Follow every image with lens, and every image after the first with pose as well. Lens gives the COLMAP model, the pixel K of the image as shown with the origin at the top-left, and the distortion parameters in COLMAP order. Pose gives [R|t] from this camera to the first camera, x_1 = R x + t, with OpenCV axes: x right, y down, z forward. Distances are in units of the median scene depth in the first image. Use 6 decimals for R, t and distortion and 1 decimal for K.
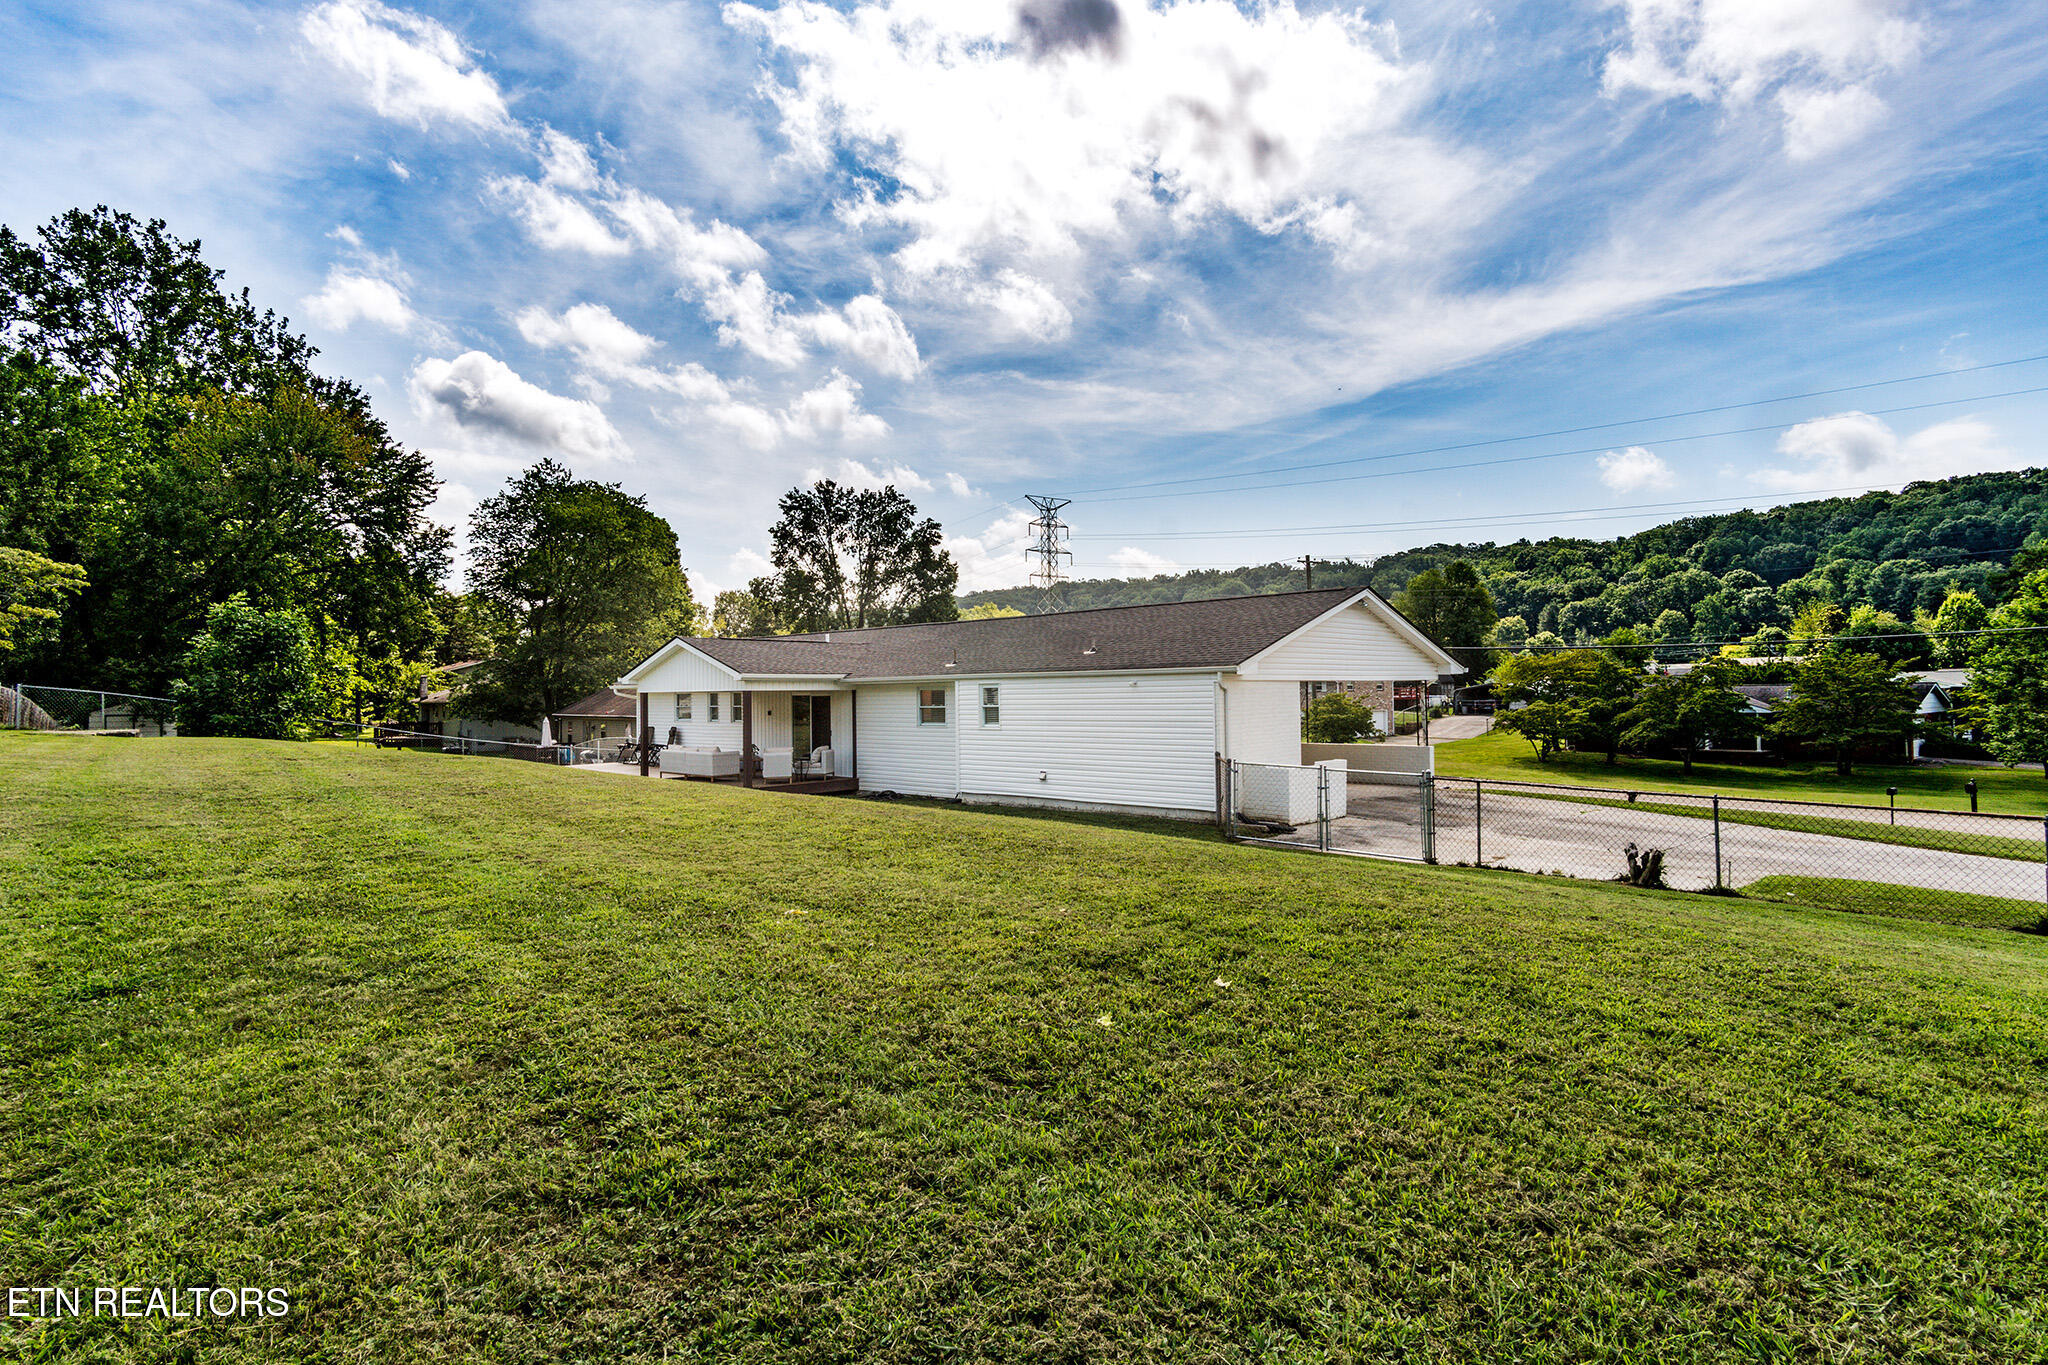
lens RADIAL K [[1087.4, 0, 1025.5], [0, 1087.4, 685.3], [0, 0, 1]] dist [-0.001278, 0.000851]
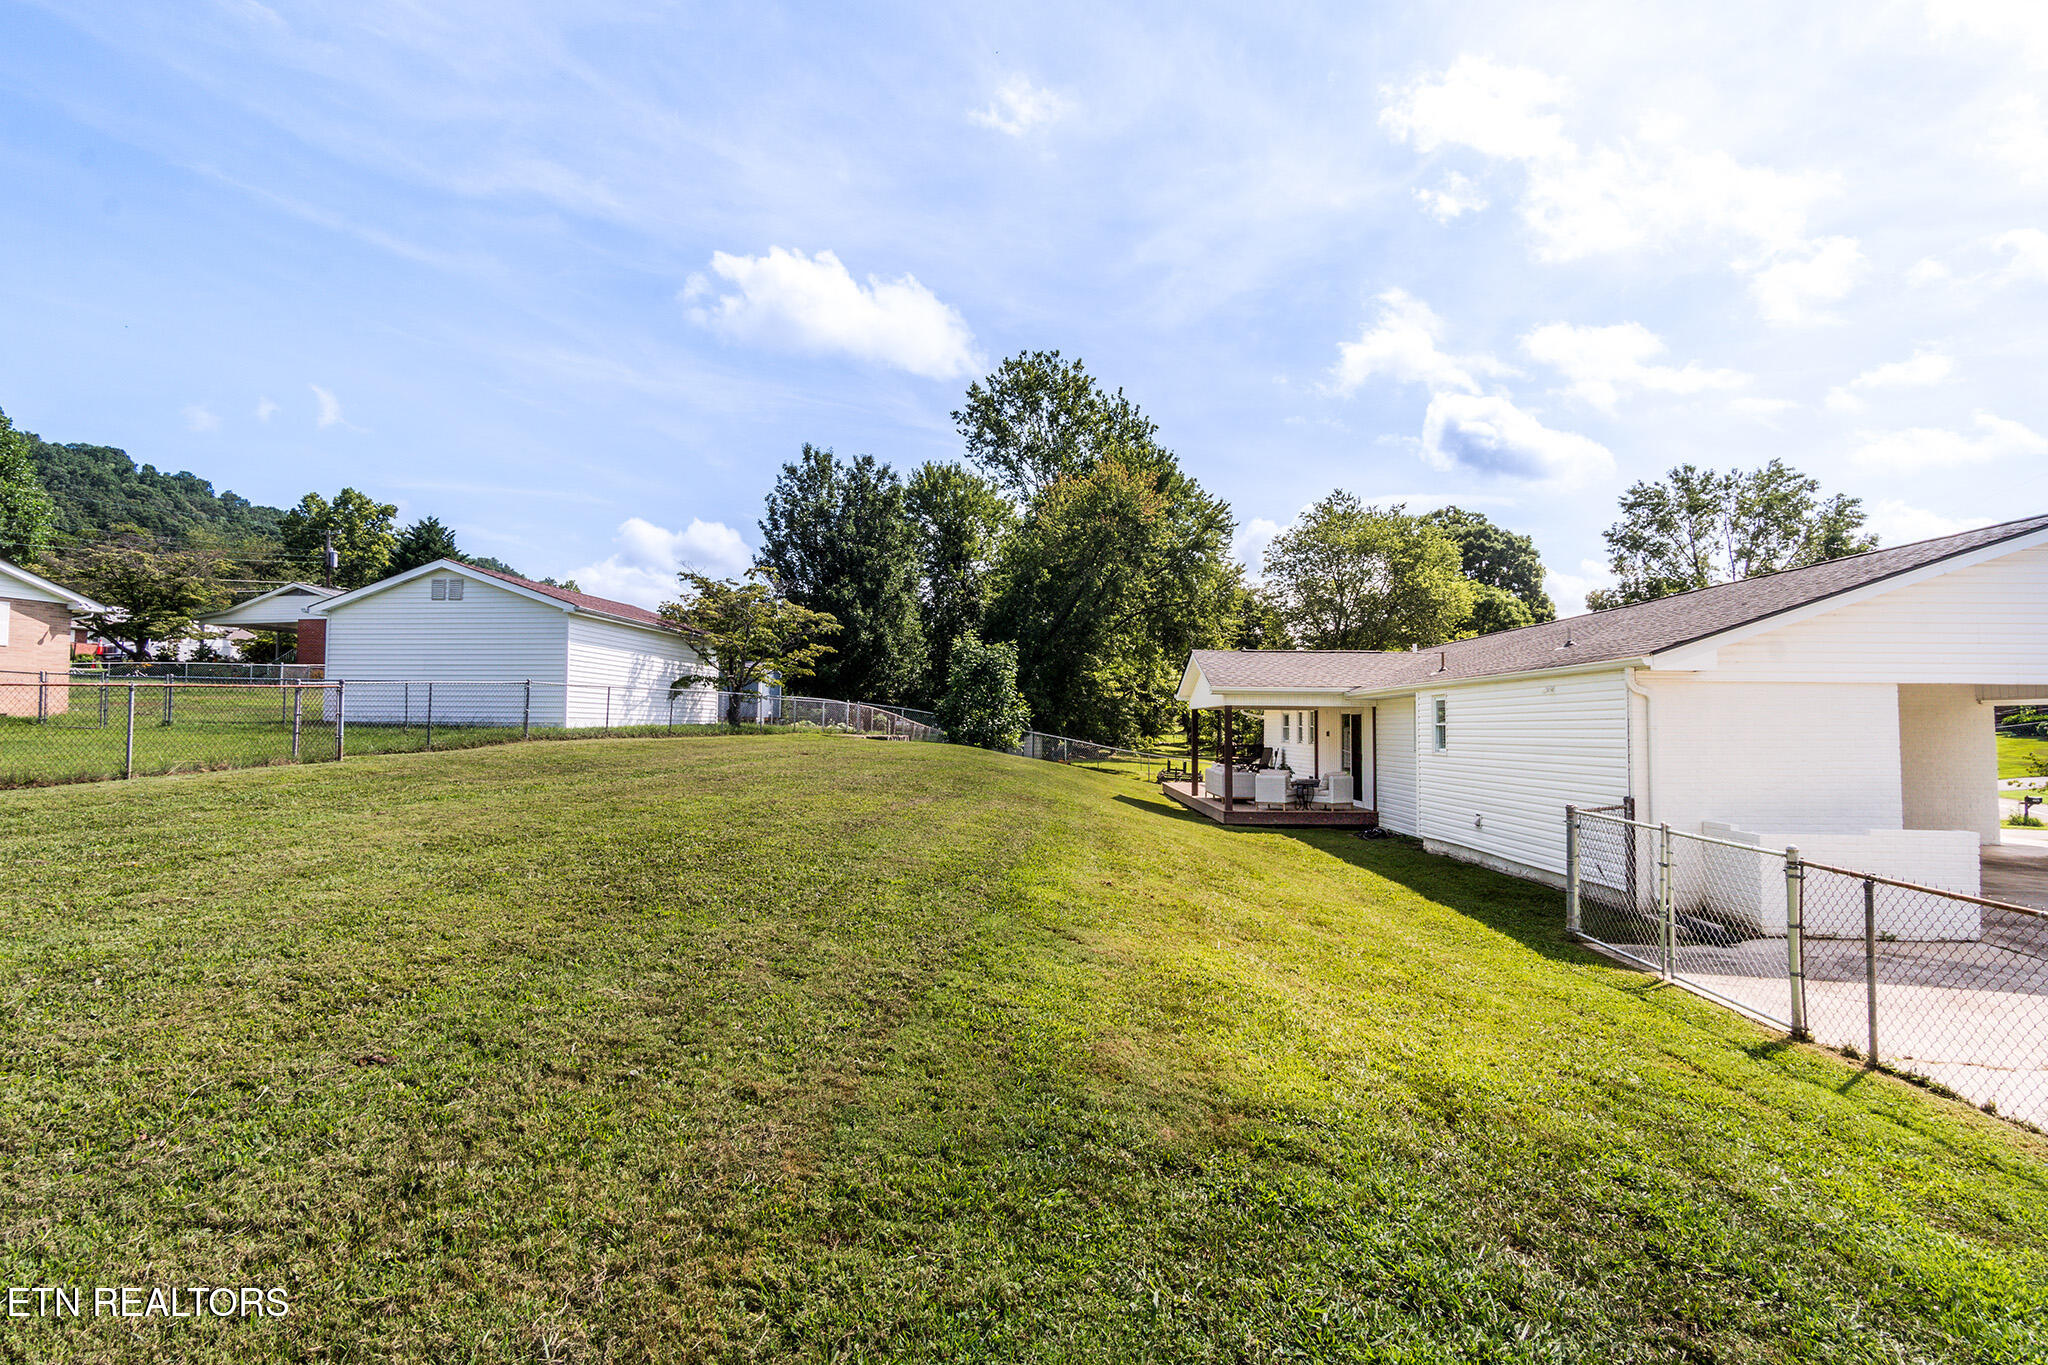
lens RADIAL K [[1087.4, 0, 1025.5], [0, 1087.4, 685.2], [0, 0, 1]] dist [-0.001278, 0.000851]
pose [[0.667959, -0.014496, -0.744057, 0.100695], [-0.007566, 0.999626, -0.026268, 0.004092], [0.744159, 0.023176, 0.667600, 0.081492]]
